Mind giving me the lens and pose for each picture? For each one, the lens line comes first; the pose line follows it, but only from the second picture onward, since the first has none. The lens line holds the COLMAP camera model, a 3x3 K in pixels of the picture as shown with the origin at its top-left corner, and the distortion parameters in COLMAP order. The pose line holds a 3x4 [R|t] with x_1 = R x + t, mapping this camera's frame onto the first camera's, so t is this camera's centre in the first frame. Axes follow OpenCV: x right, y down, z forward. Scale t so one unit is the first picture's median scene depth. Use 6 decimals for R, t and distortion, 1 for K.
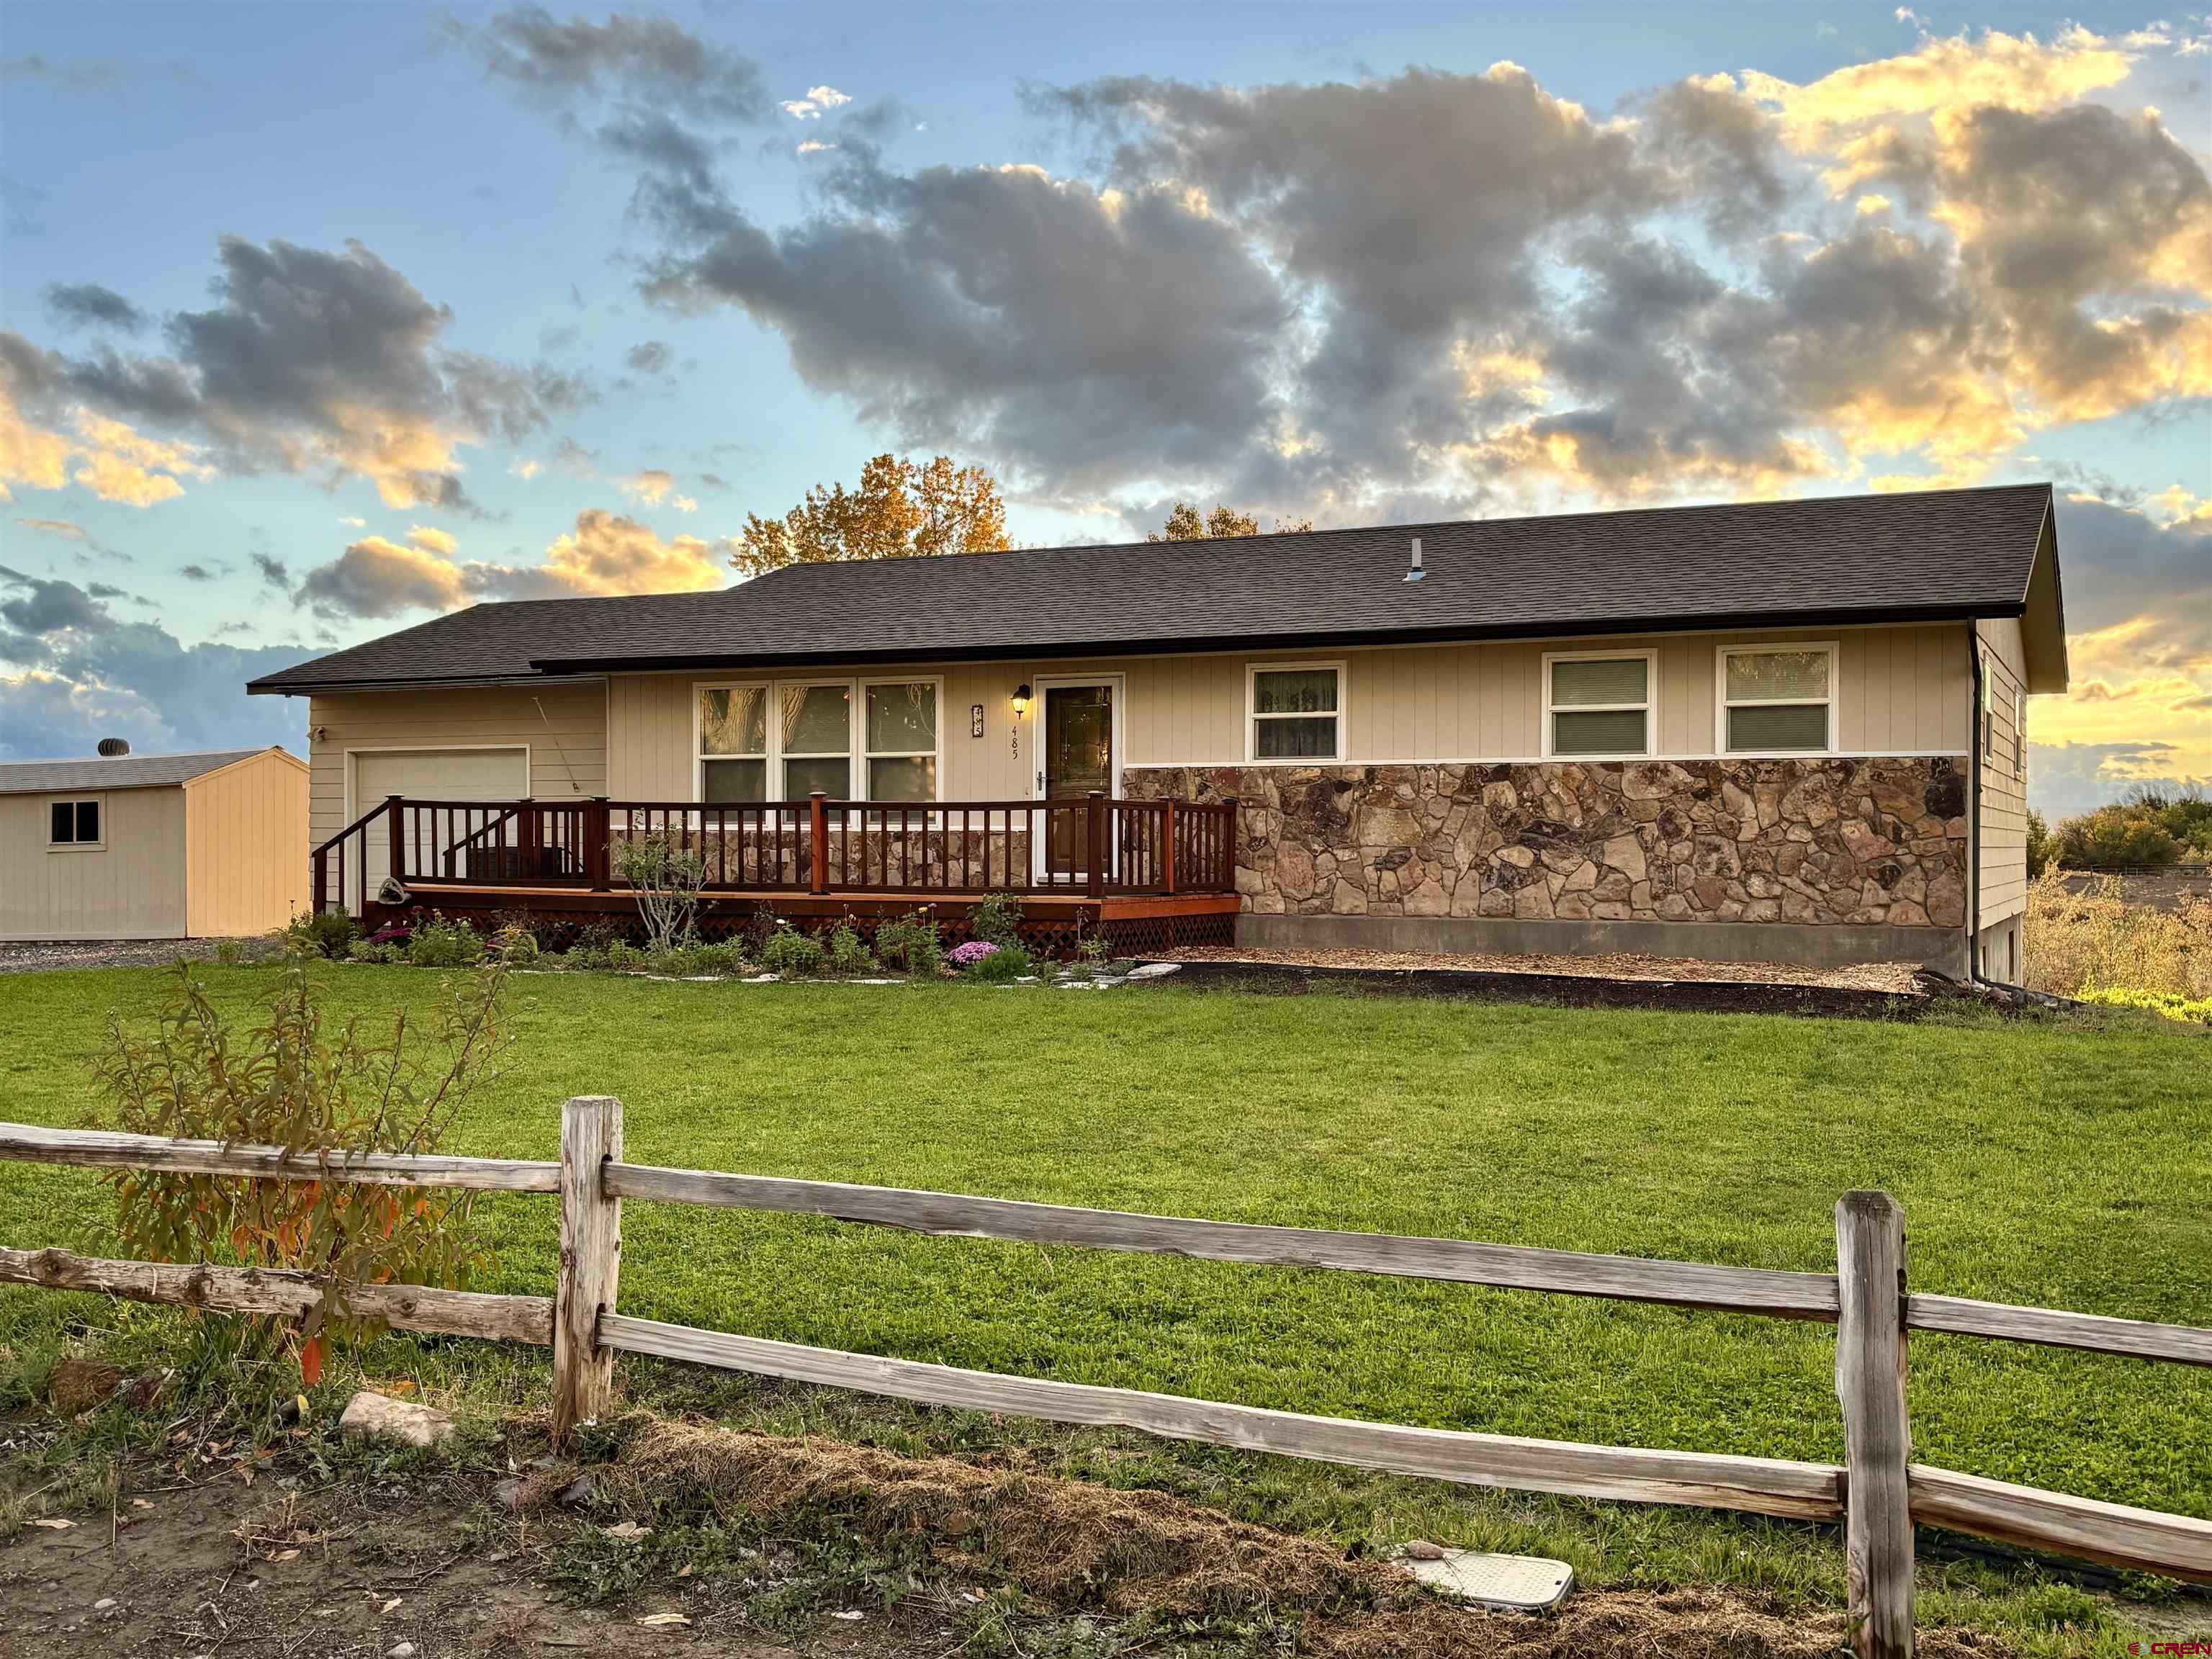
lens RADIAL K [[2272.5, 0, 1105.0], [0, 2272.5, 845.4], [0, 0, 1]] dist [0.086714, 0.000000]
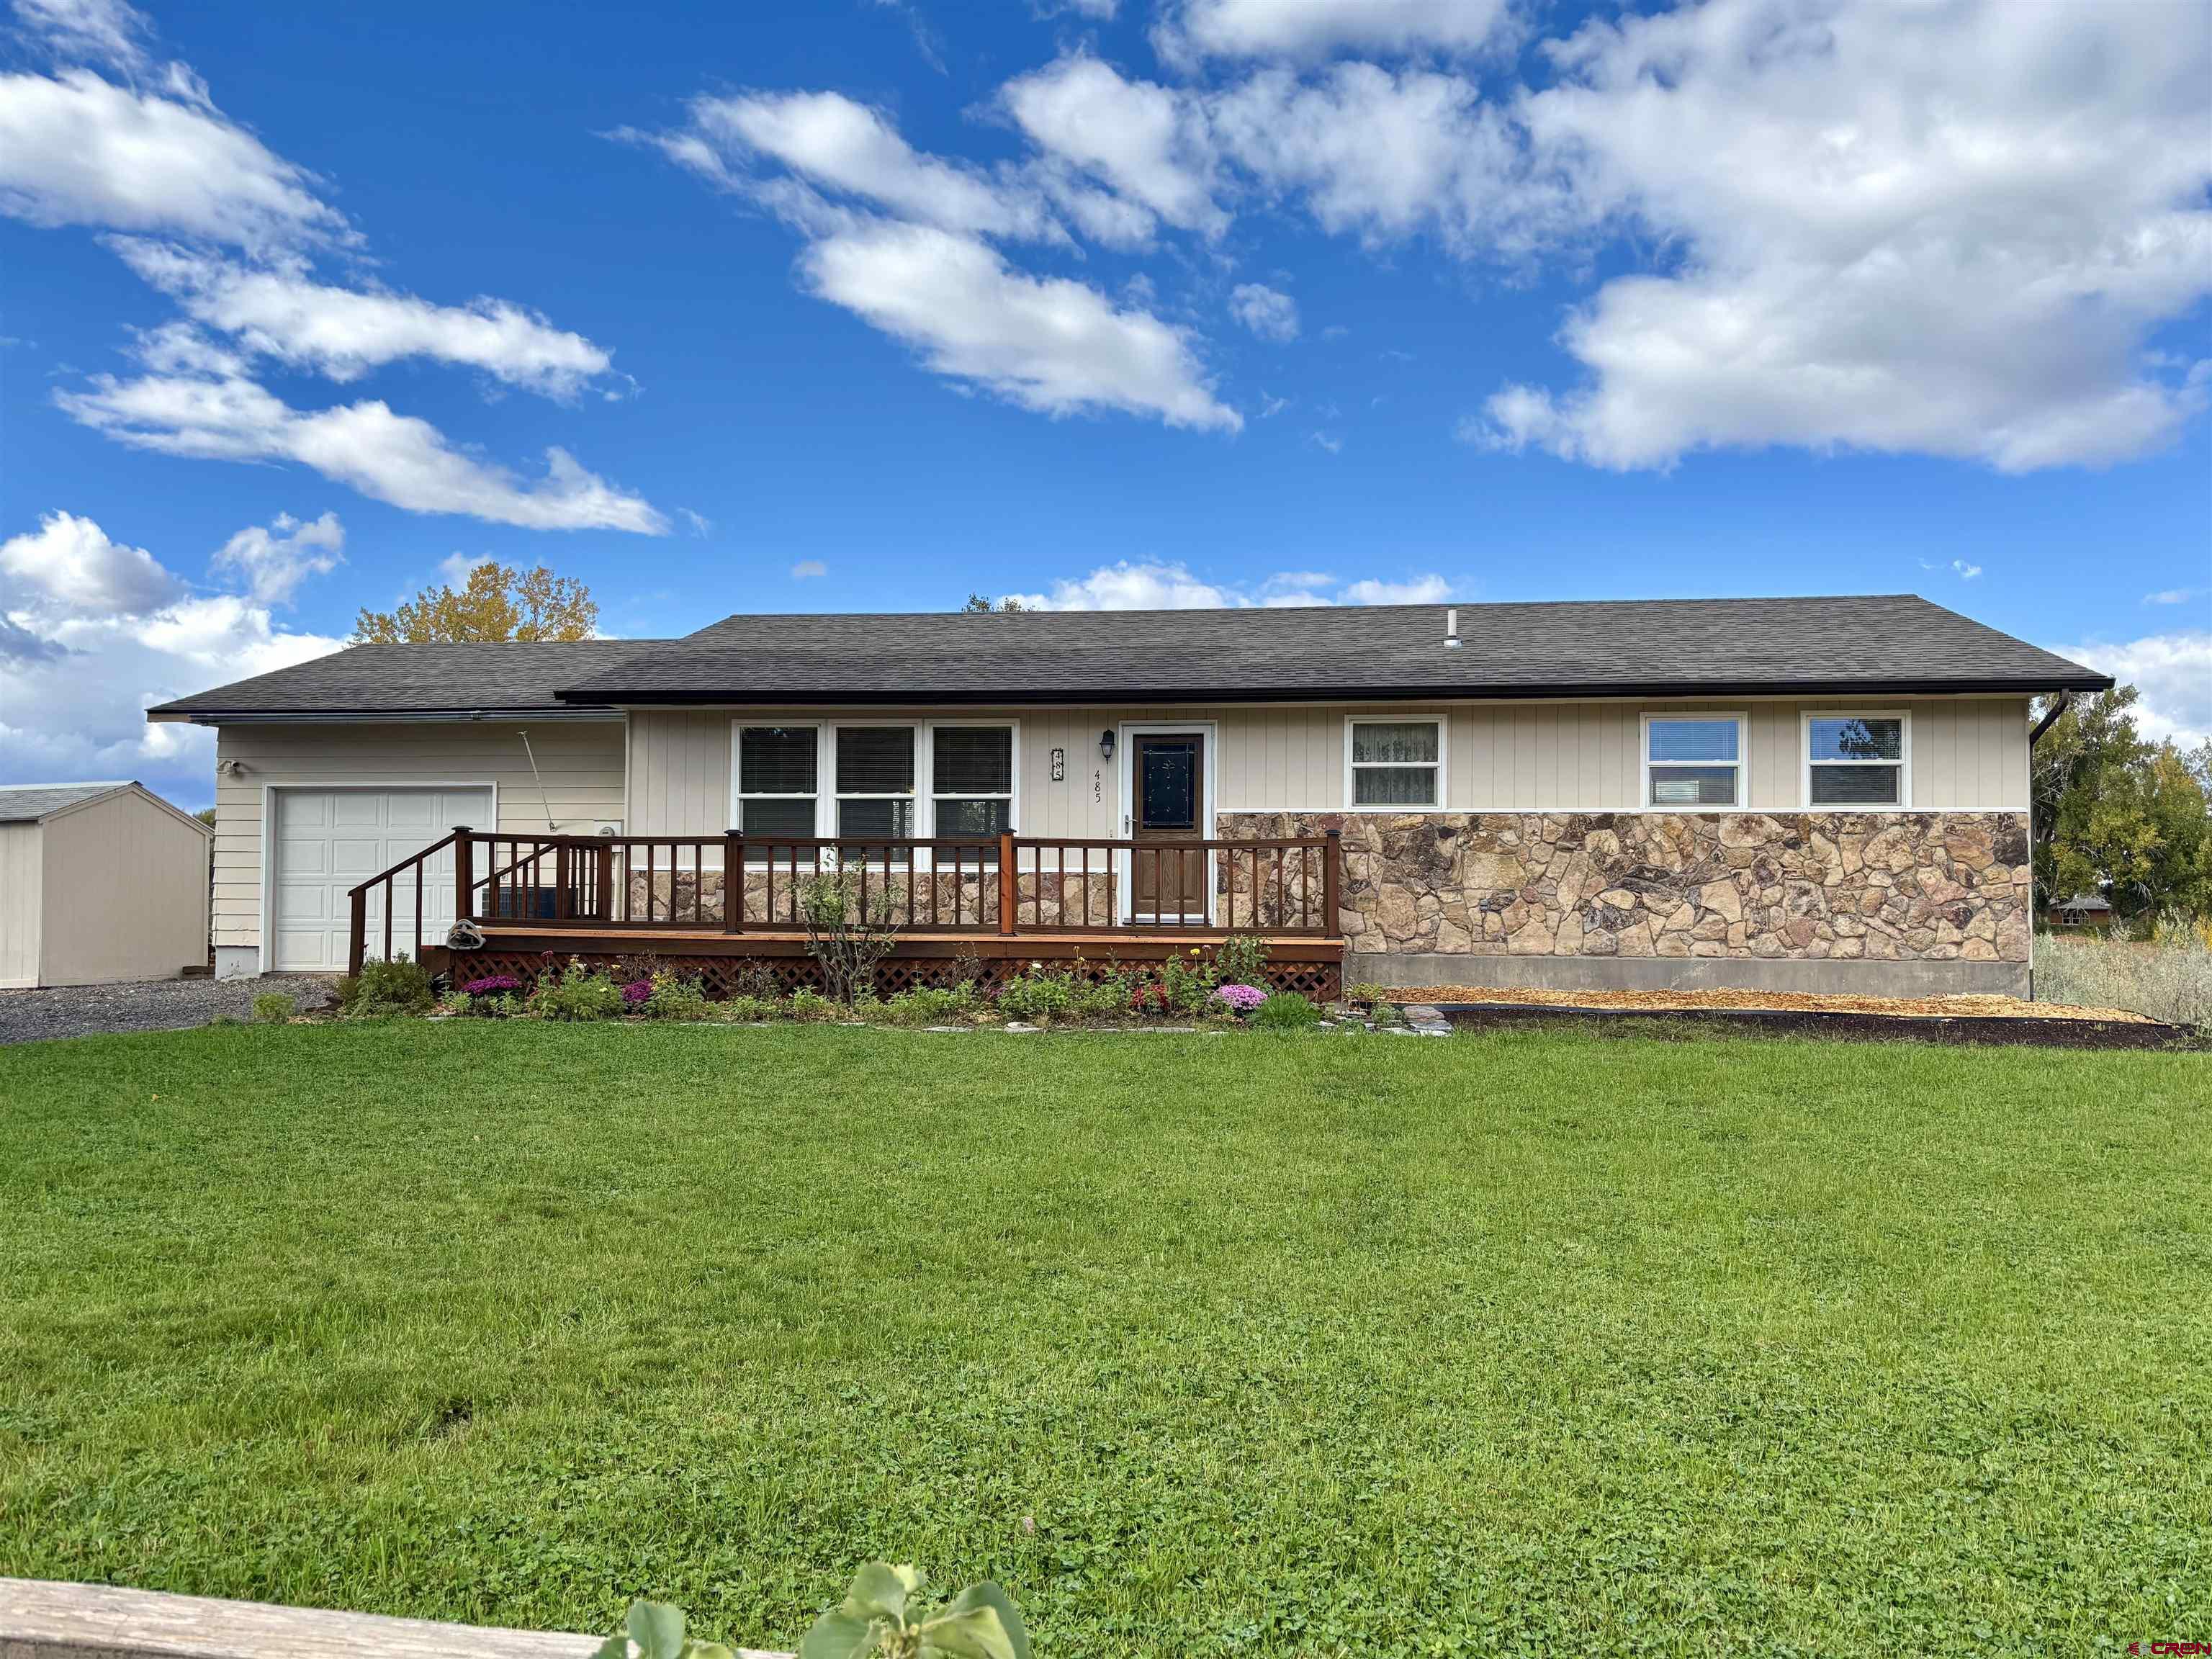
lens RADIAL K [[1677.9, 0, 1117.3], [0, 1677.9, 836.6], [0, 0, 1]] dist [0.015862, 0.010010]
pose [[0.947258, 0.015433, 0.320099, -0.289530], [-0.004045, 0.999336, -0.036212, 0.004997], [-0.320446, 0.033007, 0.946692, 0.306331]]
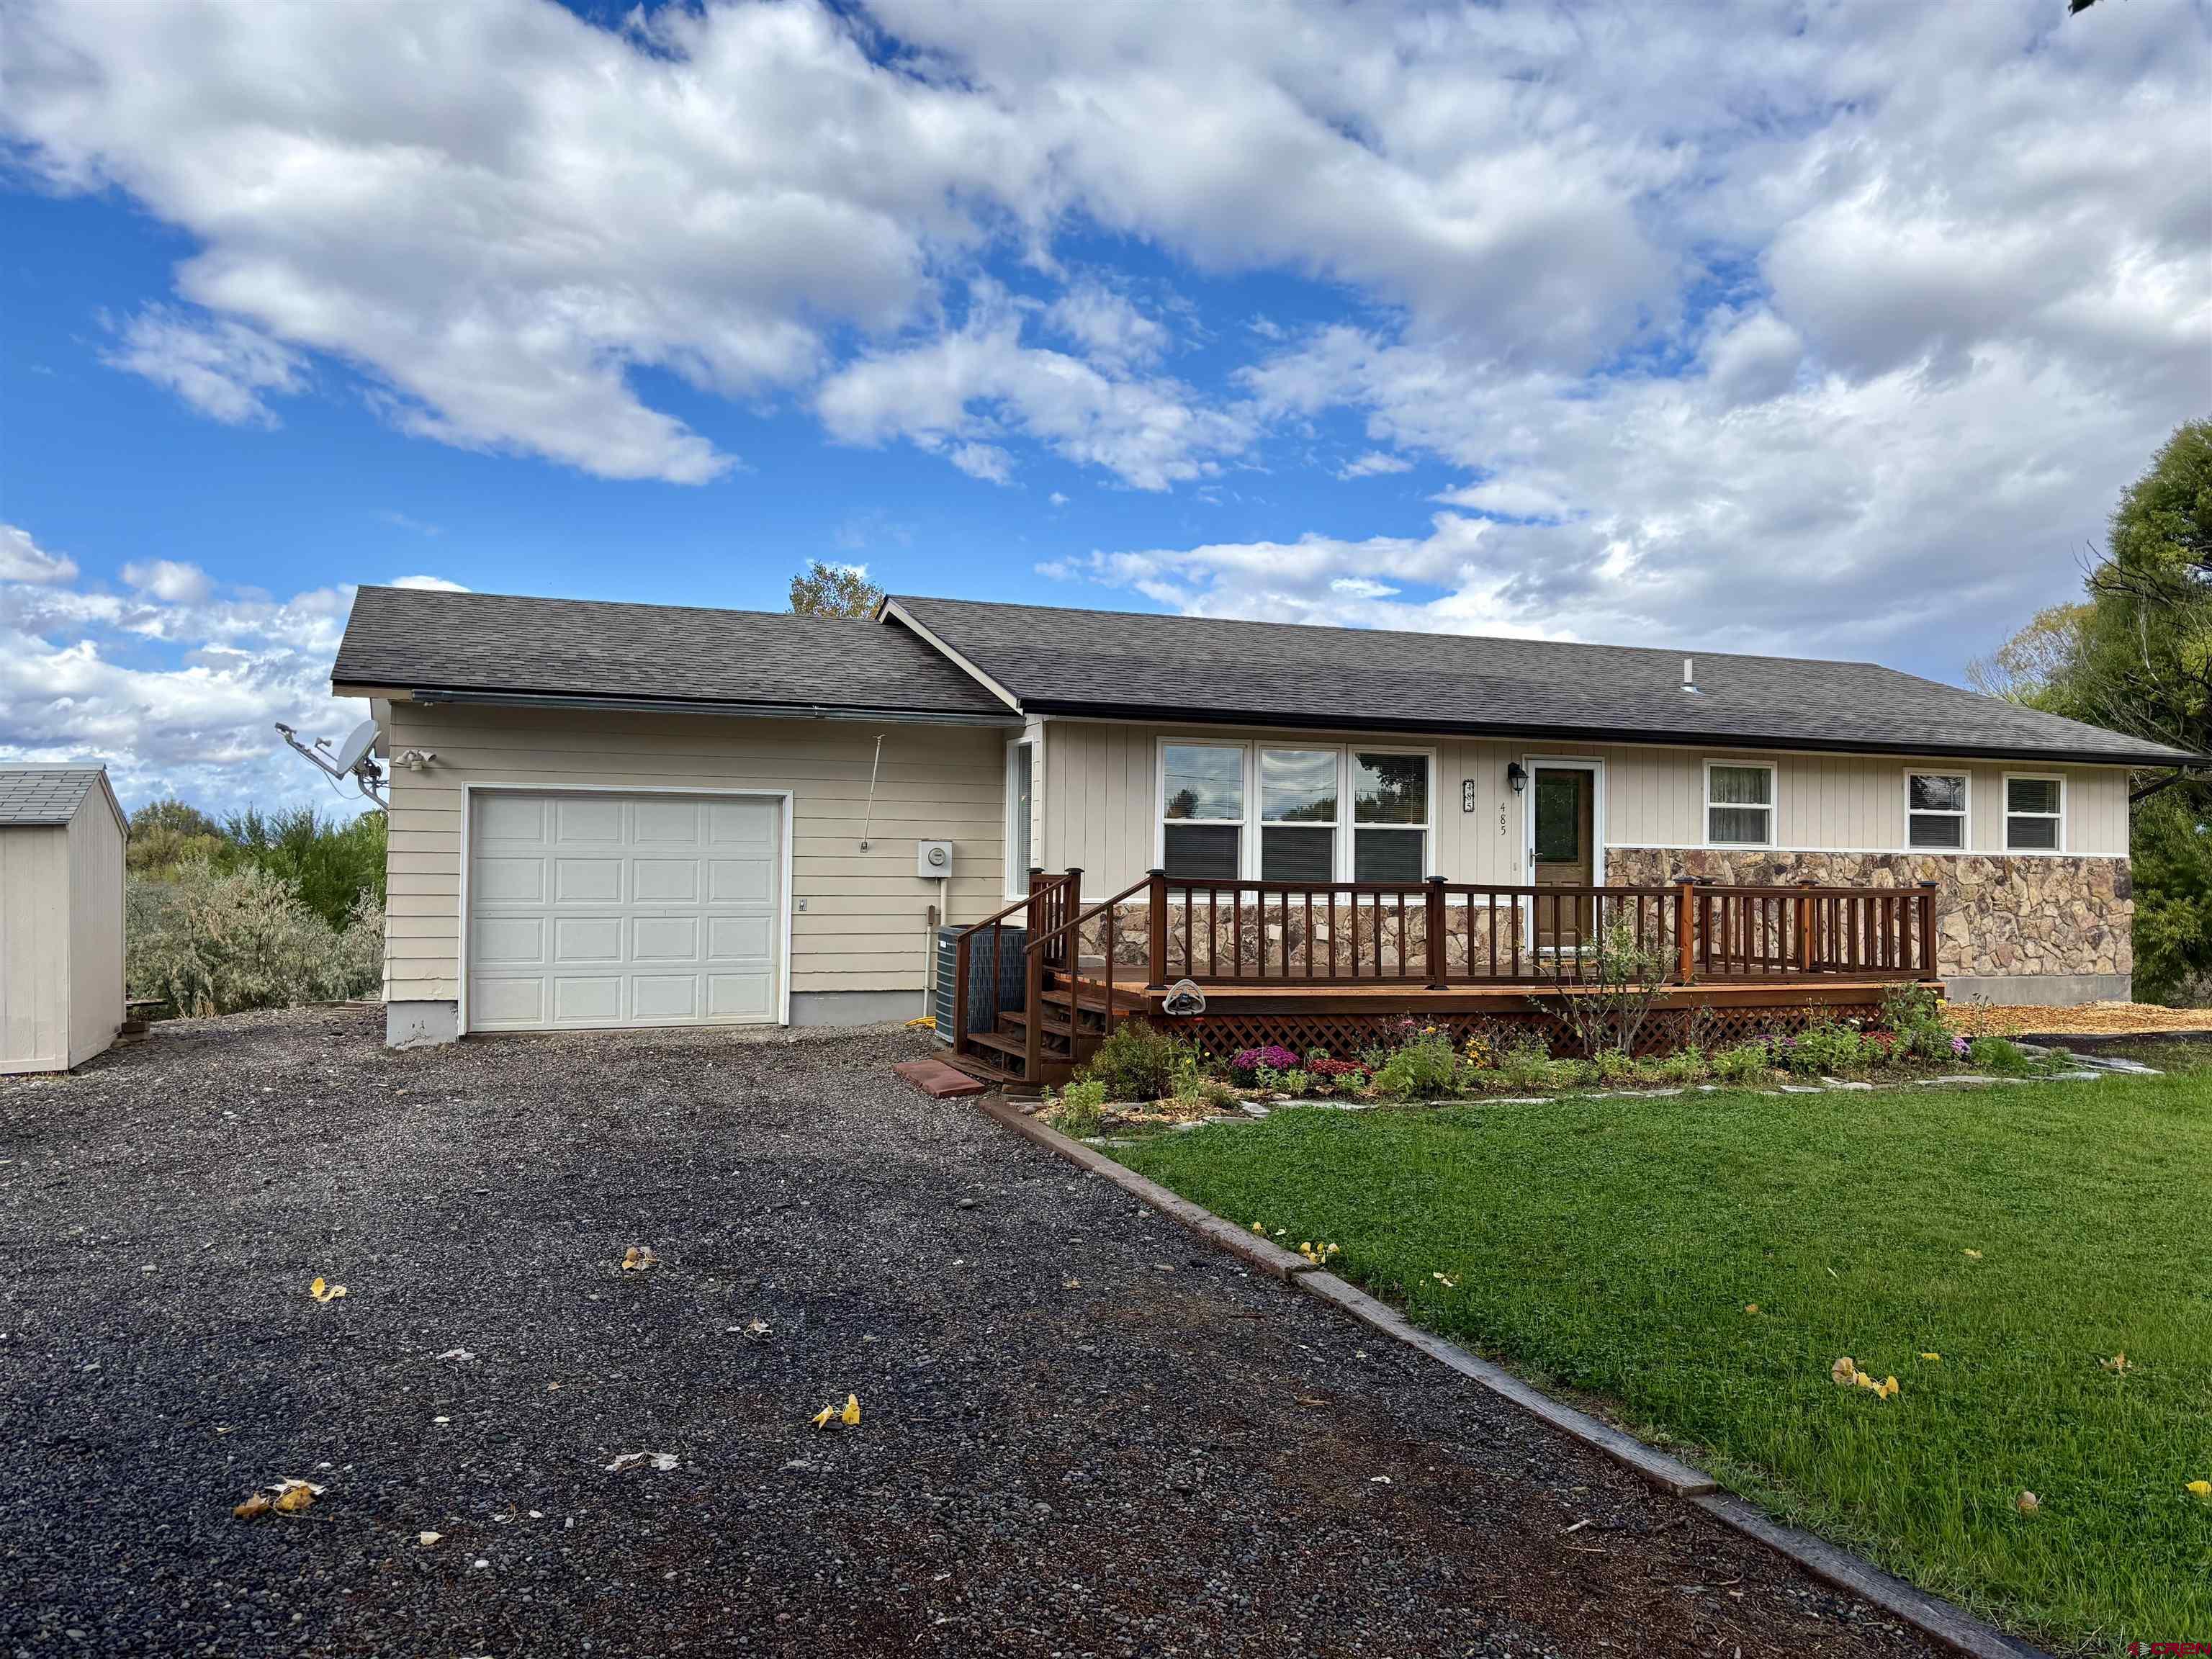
lens RADIAL K [[1677.9, 0, 1101.8], [0, 1677.9, 829.9], [0, 0, 1]] dist [0.015862, 0.010010]
pose [[0.677813, 0.021860, 0.734909, -0.762837], [-0.010261, 0.999742, -0.020273, -0.024843], [-0.735163, 0.006200, 0.677862, 0.665483]]
